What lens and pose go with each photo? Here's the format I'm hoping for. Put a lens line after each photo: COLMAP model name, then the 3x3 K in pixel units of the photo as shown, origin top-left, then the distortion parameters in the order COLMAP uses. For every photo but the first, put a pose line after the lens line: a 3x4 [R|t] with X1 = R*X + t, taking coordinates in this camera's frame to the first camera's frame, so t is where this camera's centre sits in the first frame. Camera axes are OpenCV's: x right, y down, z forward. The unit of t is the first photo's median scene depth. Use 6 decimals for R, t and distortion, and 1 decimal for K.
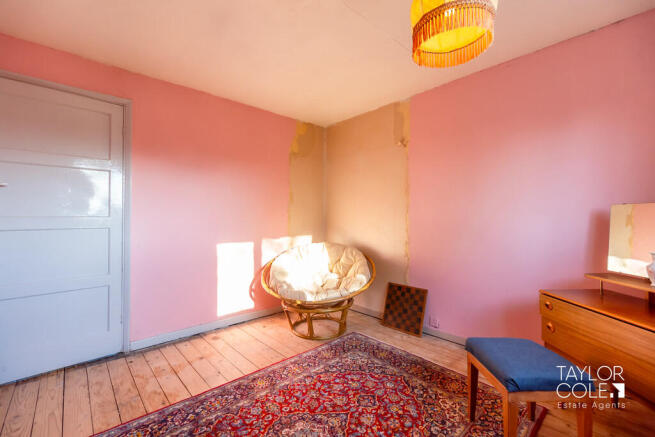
lens RADIAL K [[283.3, 0, 327.0], [0, 283.3, 219.5], [0, 0, 1]] dist [-0.007615, 0.000379]
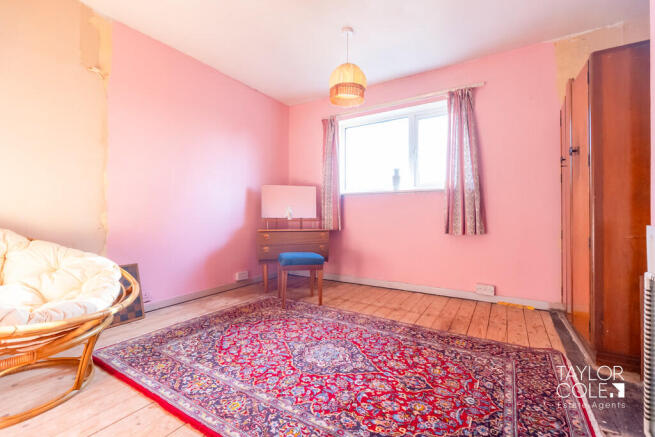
lens RADIAL K [[283.3, 0, 327.8], [0, 283.3, 216.9], [0, 0, 1]] dist [-0.007615, 0.000379]
pose [[-0.269582, -0.003747, 0.962970, -0.909153], [-0.001228, 0.999993, 0.003548, 0.151750], [-0.962977, -0.000226, -0.269585, 0.980586]]
